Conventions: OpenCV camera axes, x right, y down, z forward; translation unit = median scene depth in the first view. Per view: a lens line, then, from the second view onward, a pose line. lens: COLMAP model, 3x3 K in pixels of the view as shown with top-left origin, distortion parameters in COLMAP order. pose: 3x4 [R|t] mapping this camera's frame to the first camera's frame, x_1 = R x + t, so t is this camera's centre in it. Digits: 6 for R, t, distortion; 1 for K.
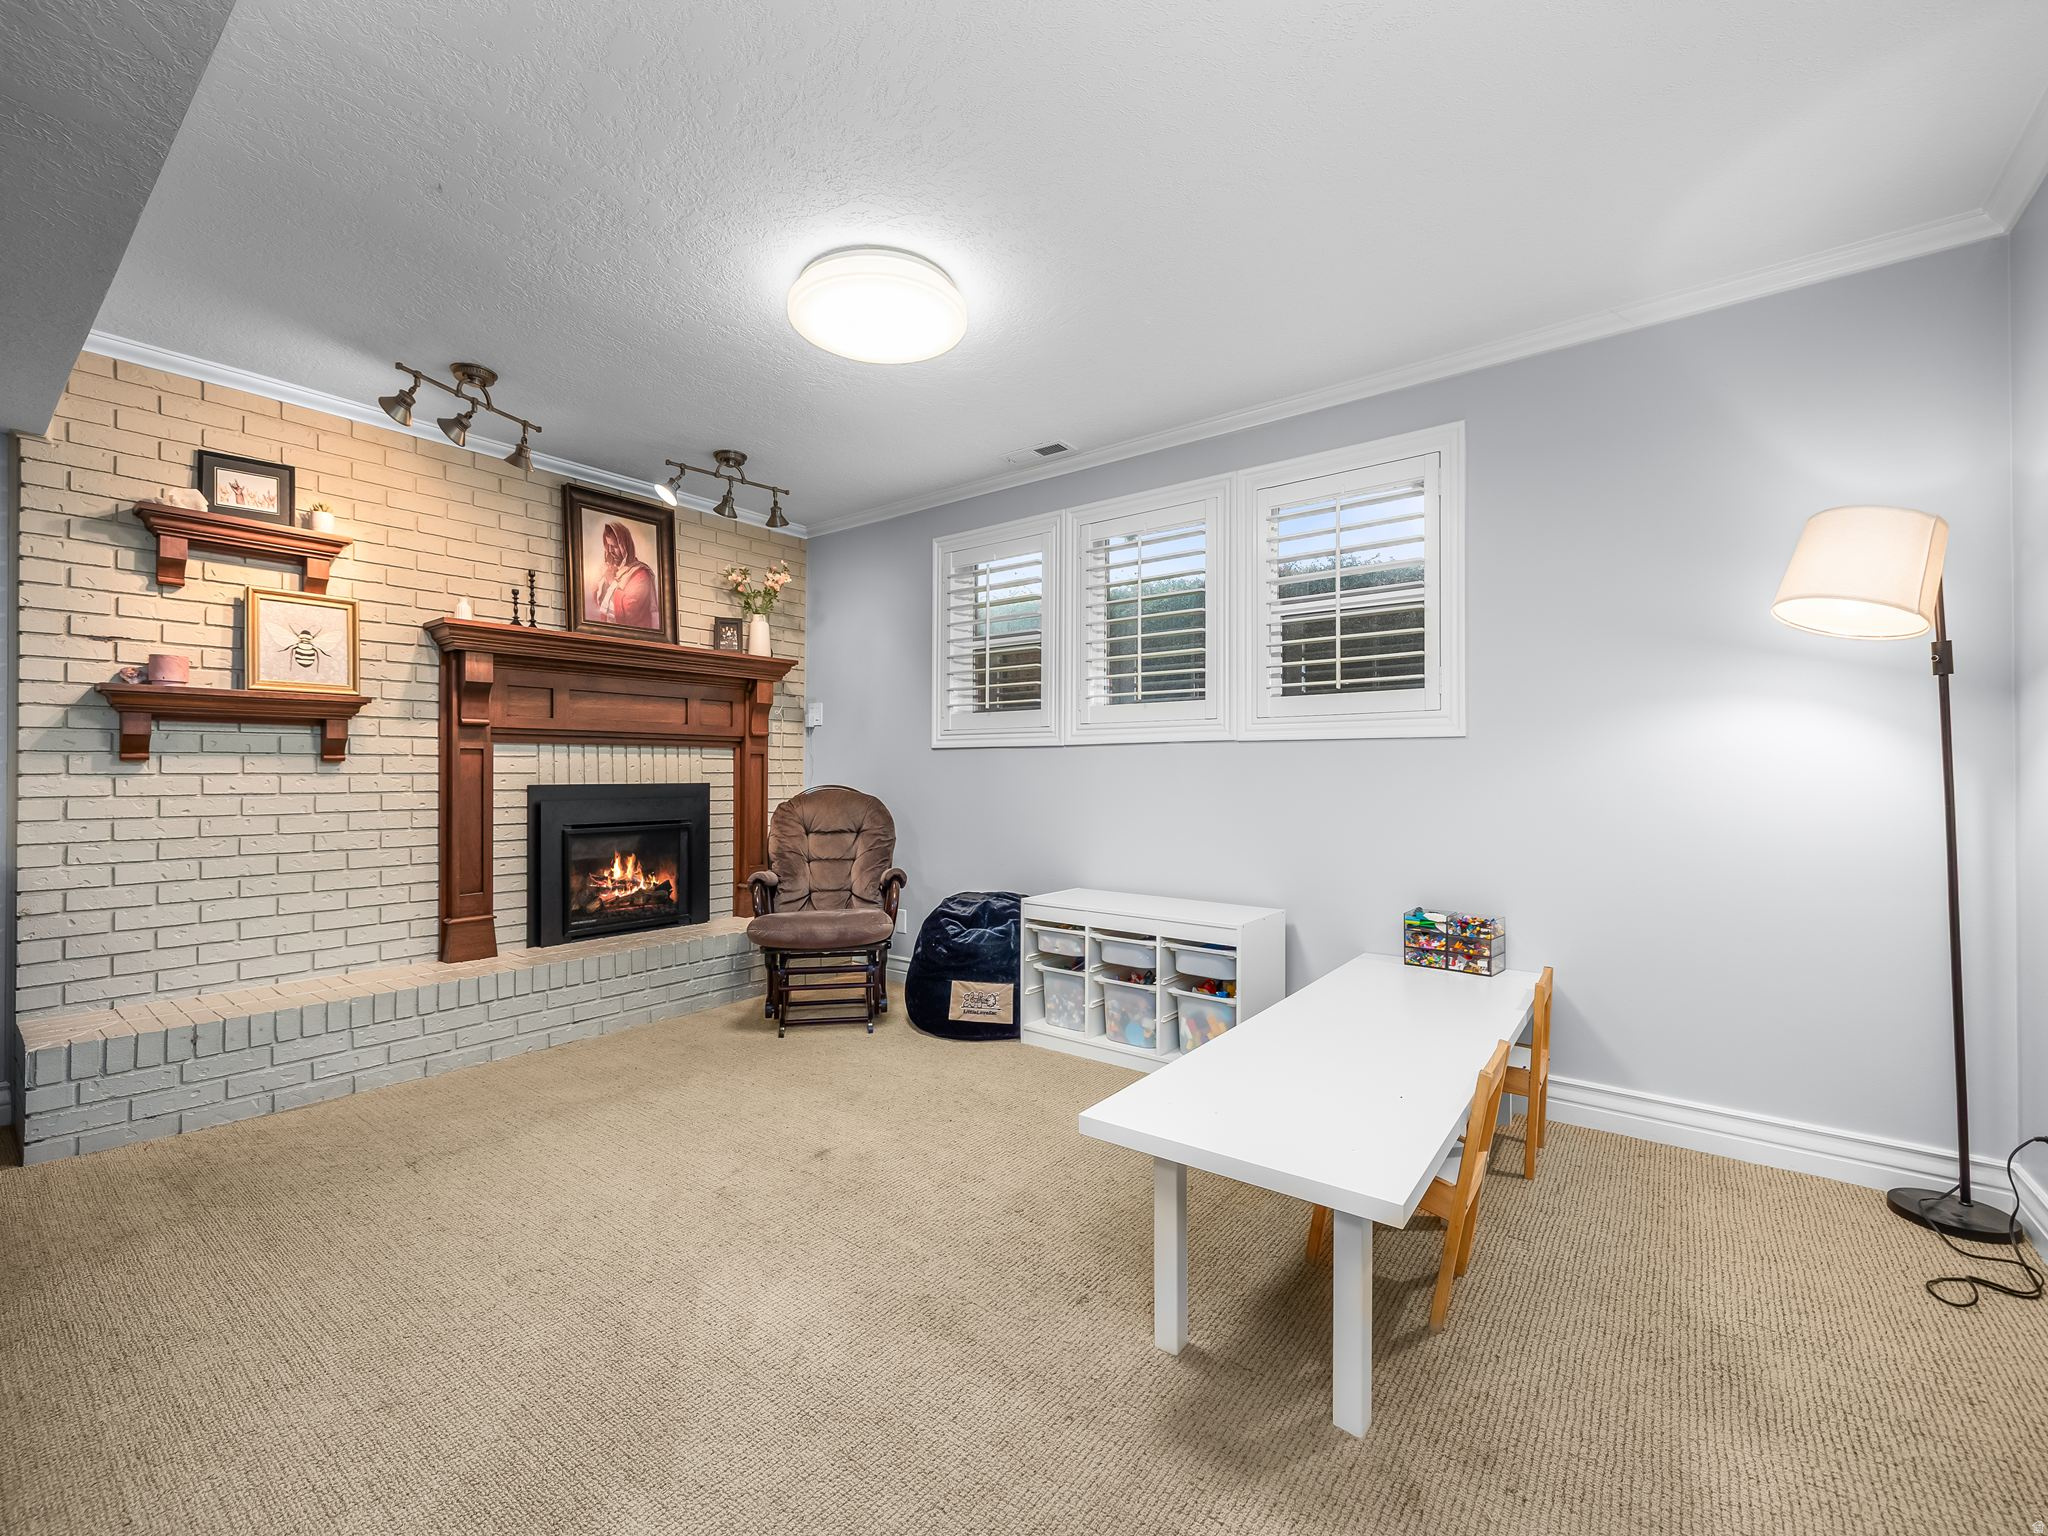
lens RADIAL K [[862.3, 0, 1019.7], [0, 862.3, 761.9], [0, 0, 1]] dist [-0.000552, -0.000227]
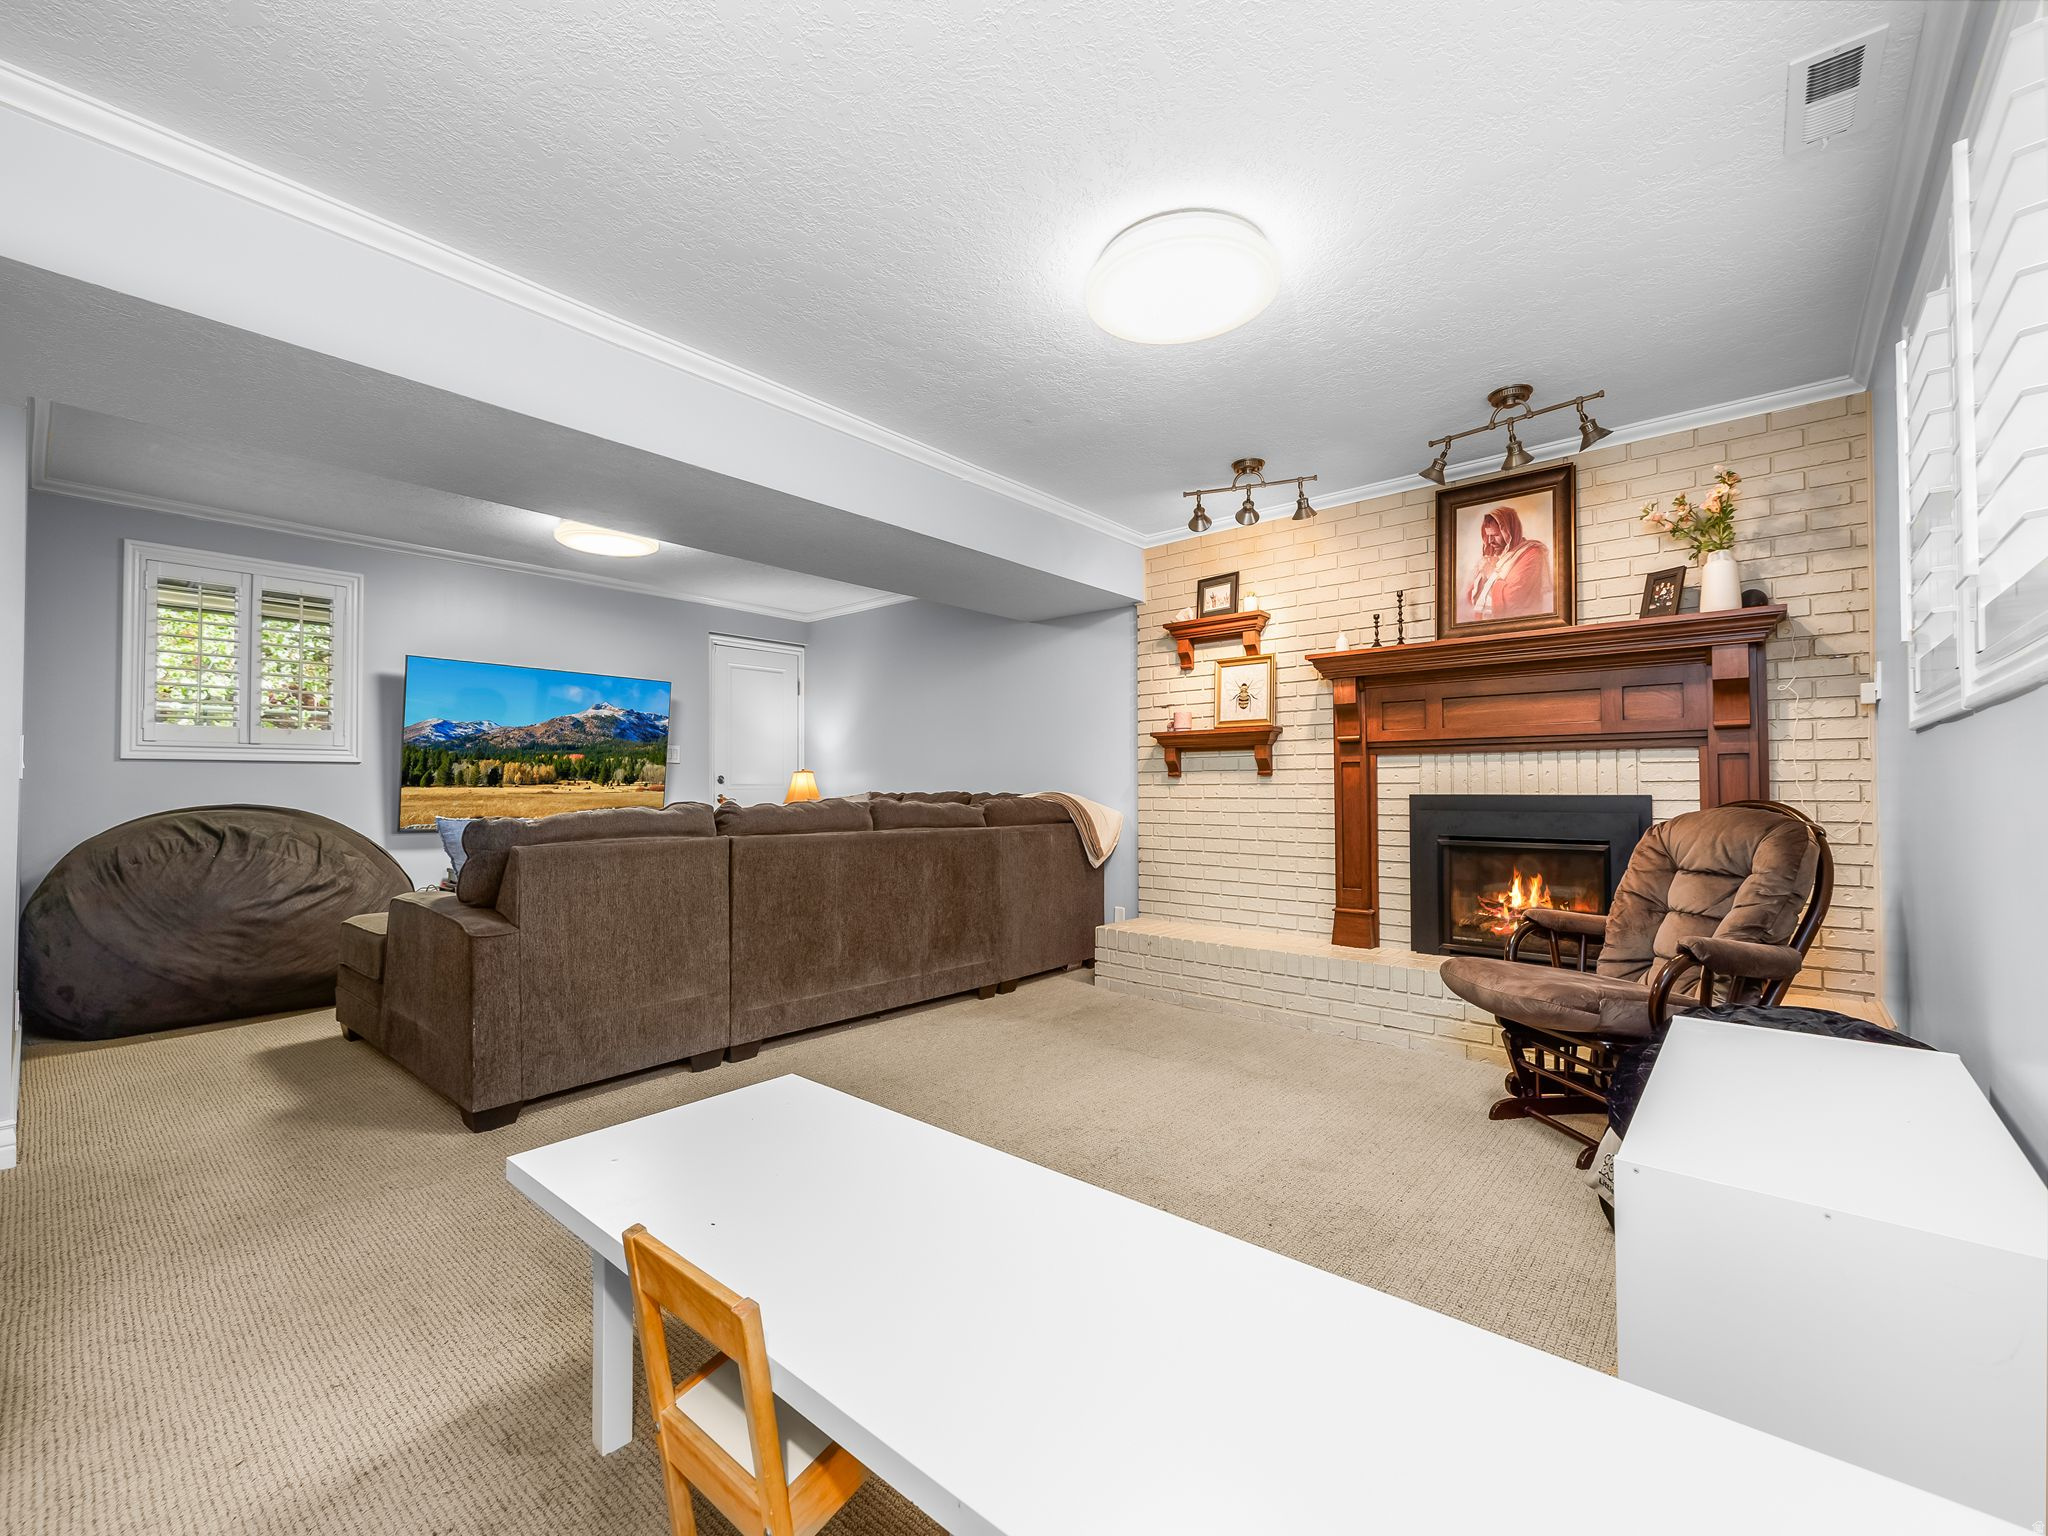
lens RADIAL K [[890.3, 0, 1024.0], [0, 890.3, 768.0], [0, 0, 1]] dist [-0.002328, -0.000062]
pose [[-0.067019, -0.019059, -0.997570, 0.559431], [0.016324, 0.999663, -0.020195, 0.009128], [0.997618, -0.017637, -0.066685, 0.627031]]
